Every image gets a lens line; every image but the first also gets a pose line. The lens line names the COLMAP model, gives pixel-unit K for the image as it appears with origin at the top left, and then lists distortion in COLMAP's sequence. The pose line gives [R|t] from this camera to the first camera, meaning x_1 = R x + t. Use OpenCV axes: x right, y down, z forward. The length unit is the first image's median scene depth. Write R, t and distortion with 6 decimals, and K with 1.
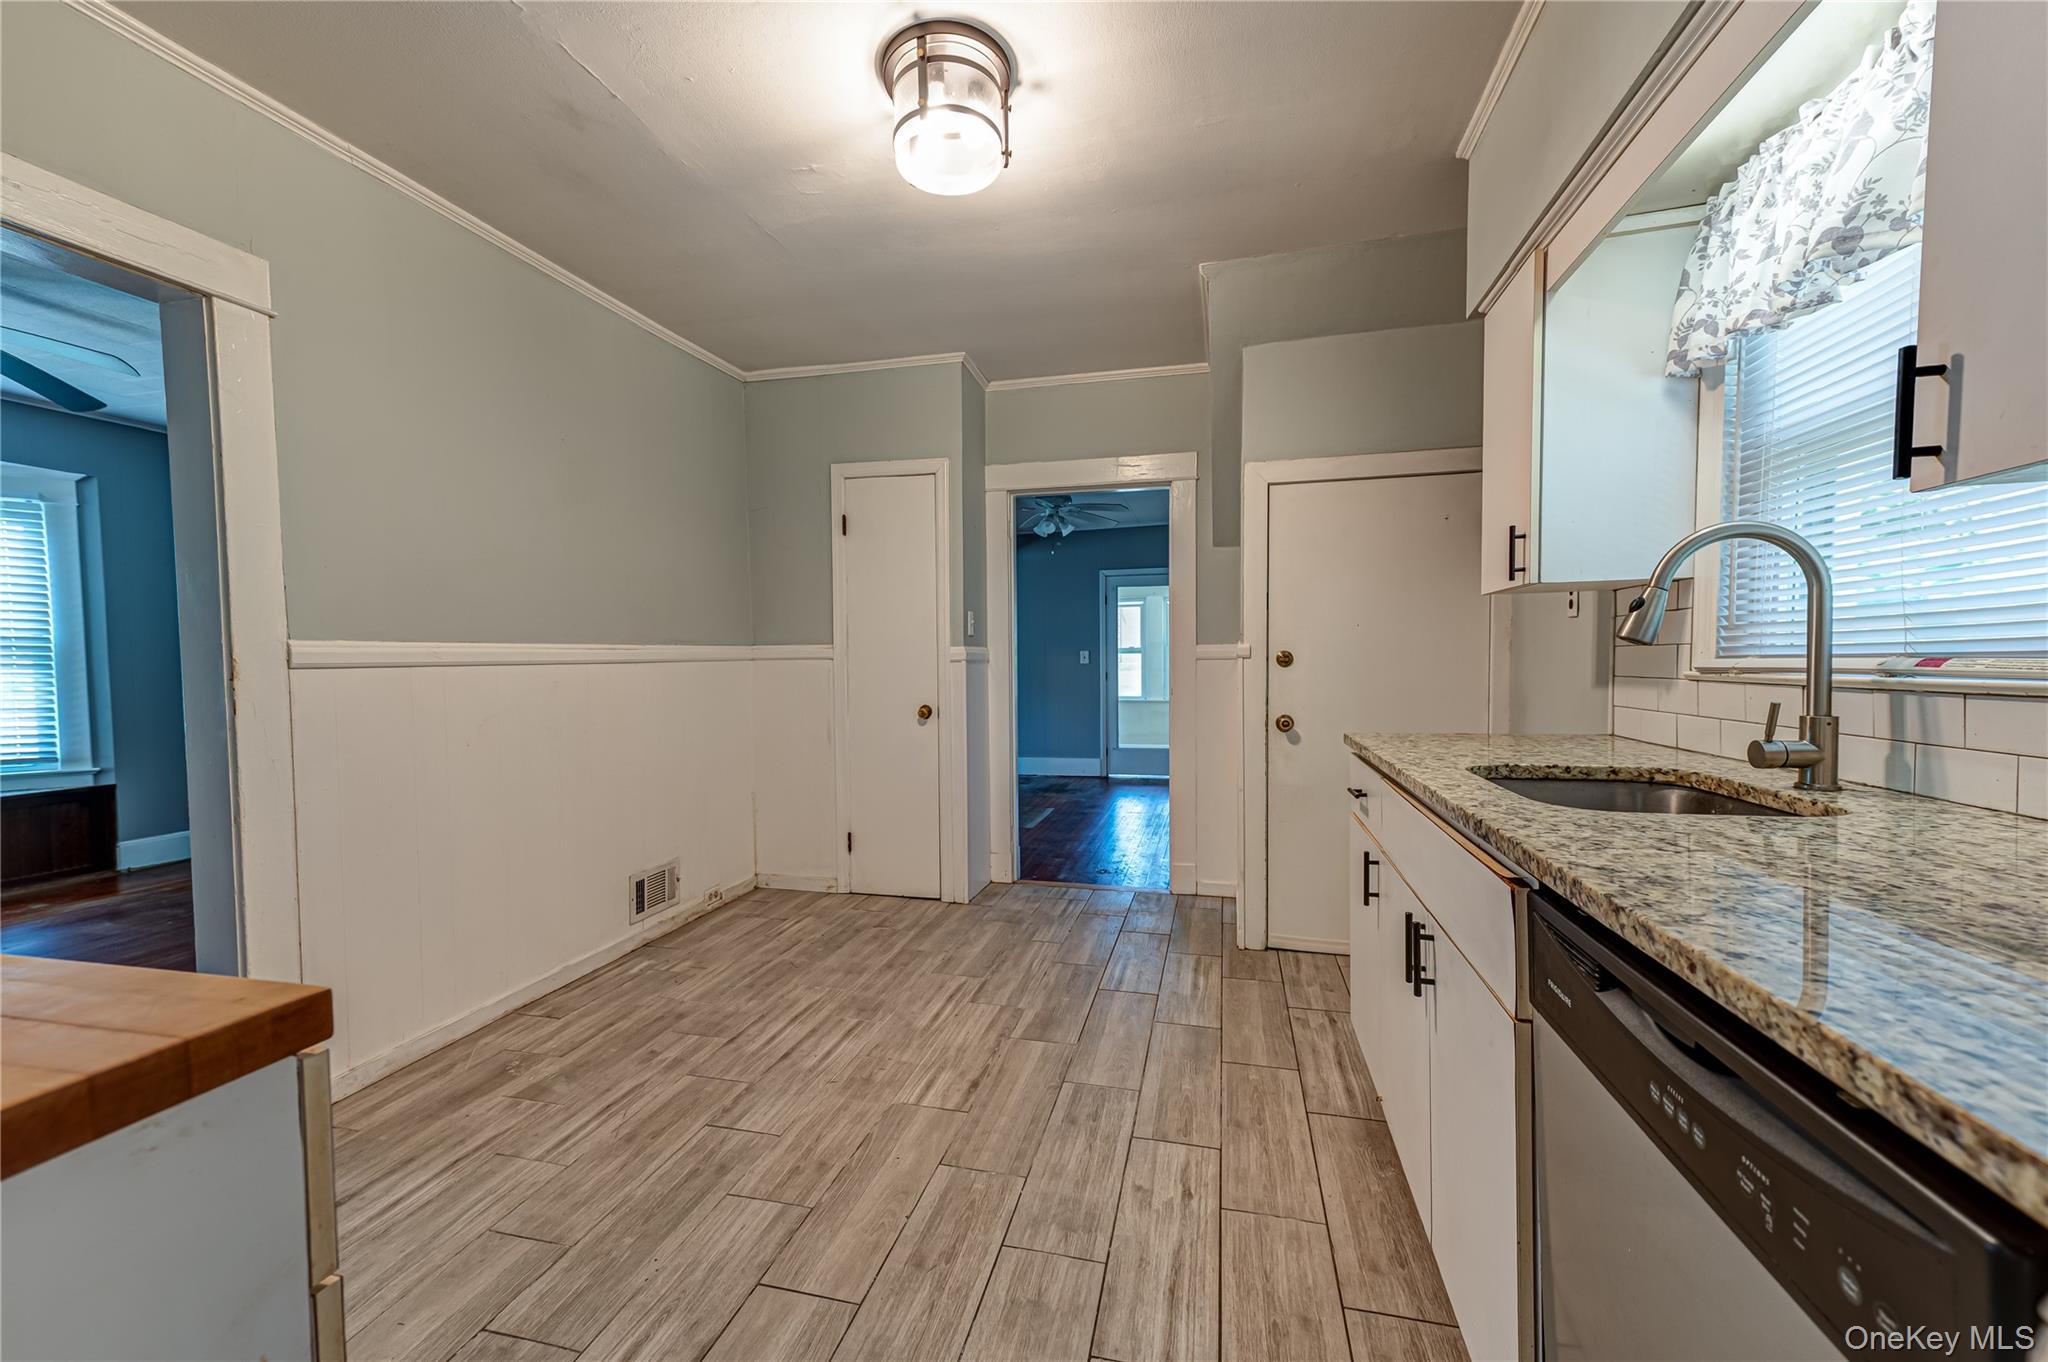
lens RADIAL K [[800.0, 0, 1018.6], [0, 800.0, 688.2], [0, 0, 1]] dist [0.018152, -0.000370]
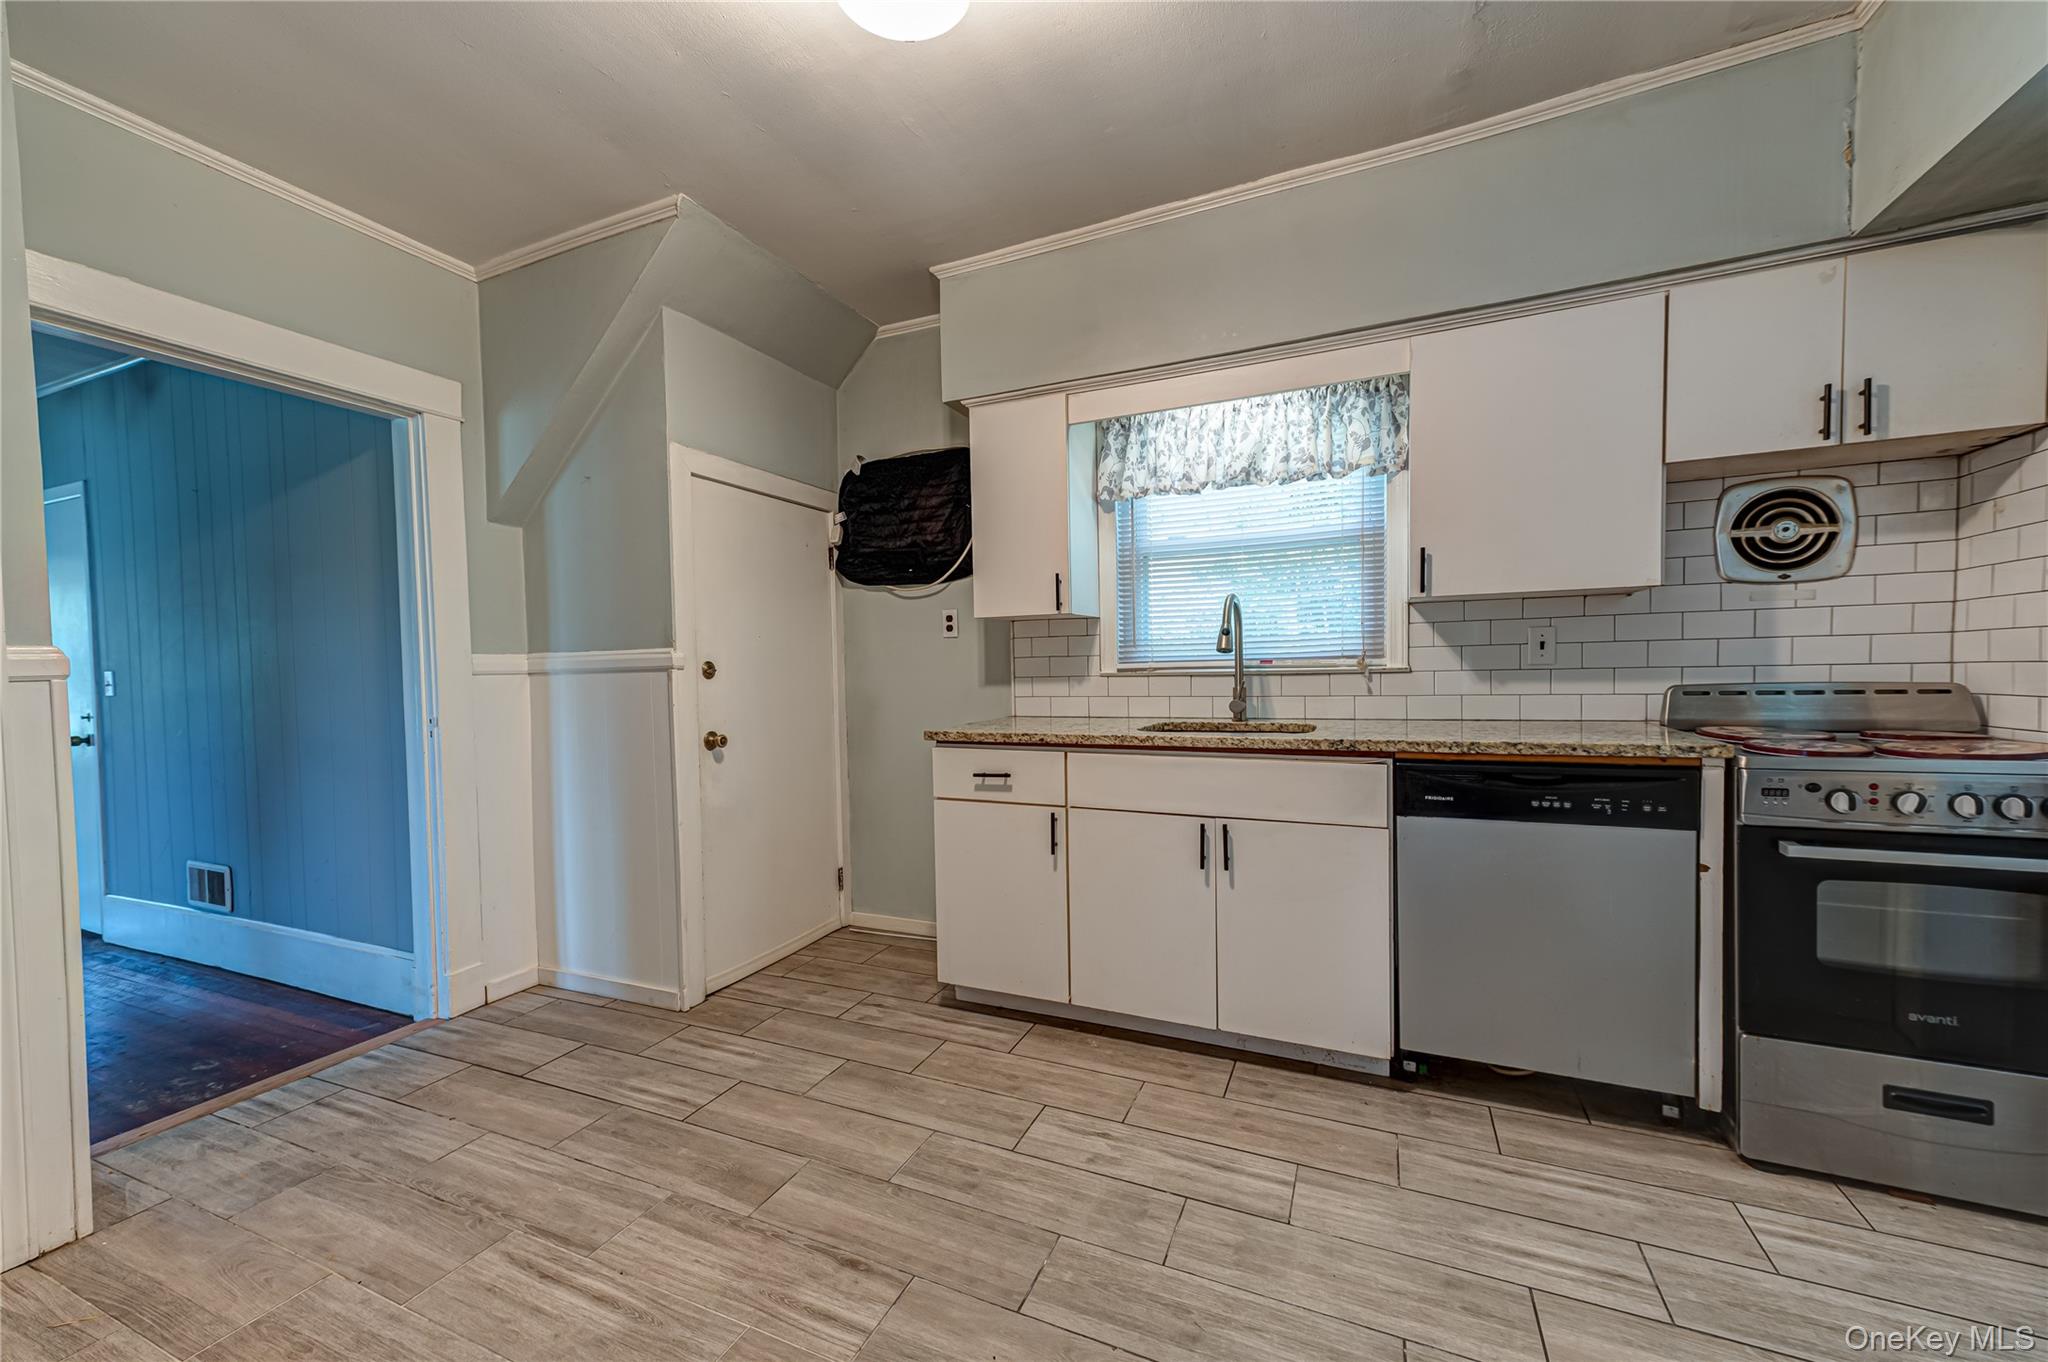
lens RADIAL K [[800.0, 0, 1018.6], [0, 800.0, 688.2], [0, 0, 1]] dist [0.018152, -0.000370]
pose [[0.171014, -0.019738, 0.985071, -0.847228], [0.052953, 0.998538, 0.010815, -0.012601], [-0.983845, 0.050313, 0.171809, 0.836123]]
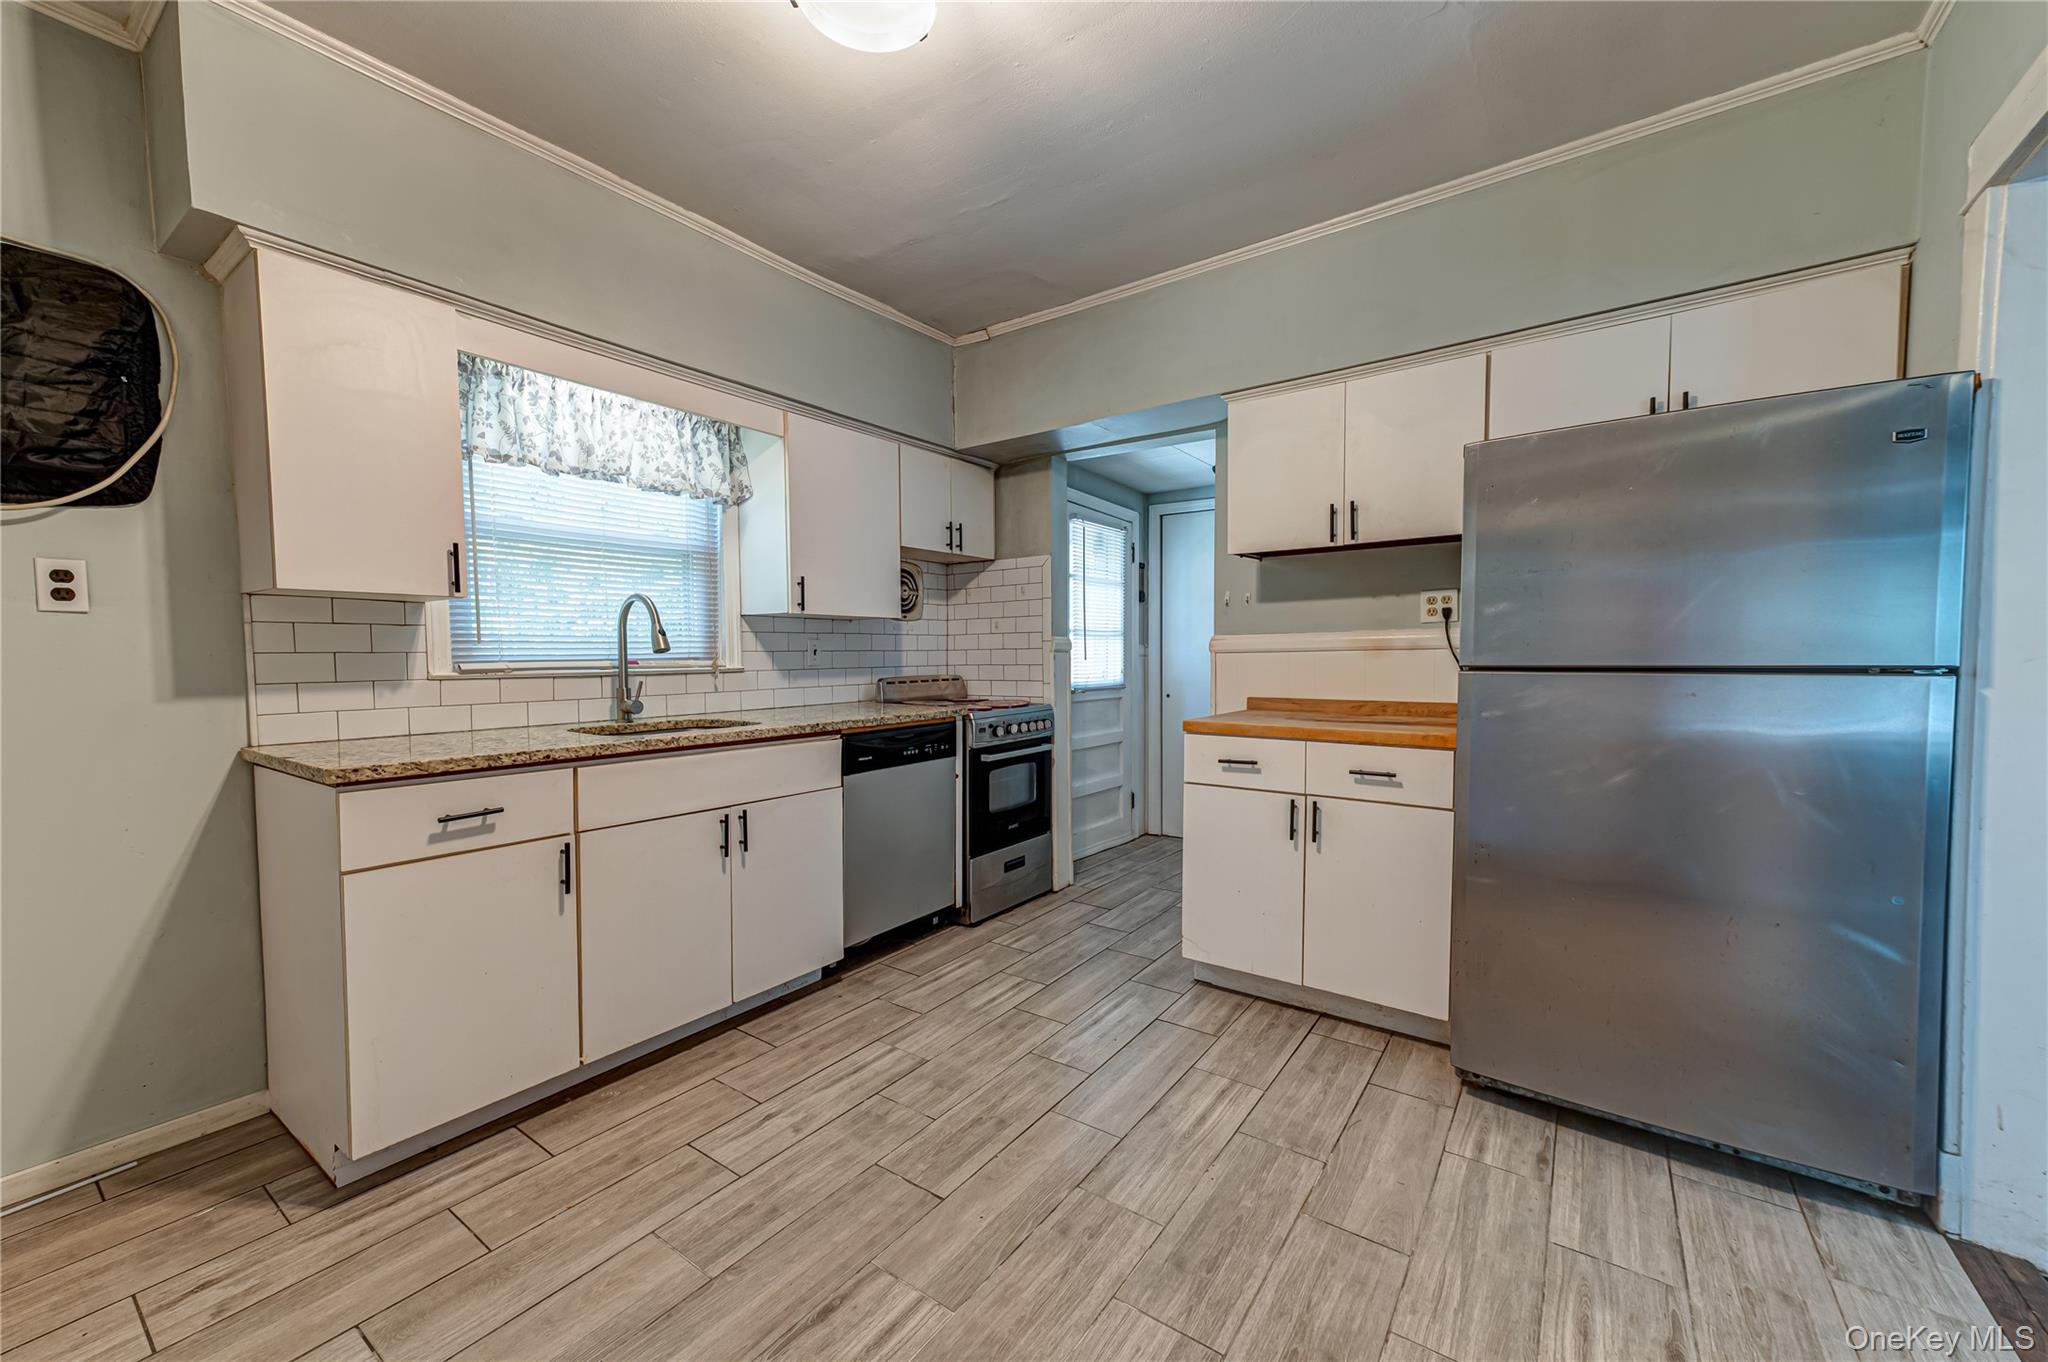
lens RADIAL K [[800.0, 0, 1018.6], [0, 800.0, 688.2], [0, 0, 1]] dist [0.018152, -0.000370]
pose [[-0.932257, 0.002533, 0.361788, -0.515552], [0.030730, 0.996916, 0.072206, -0.059657], [-0.360490, 0.078432, -0.929460, 1.783788]]
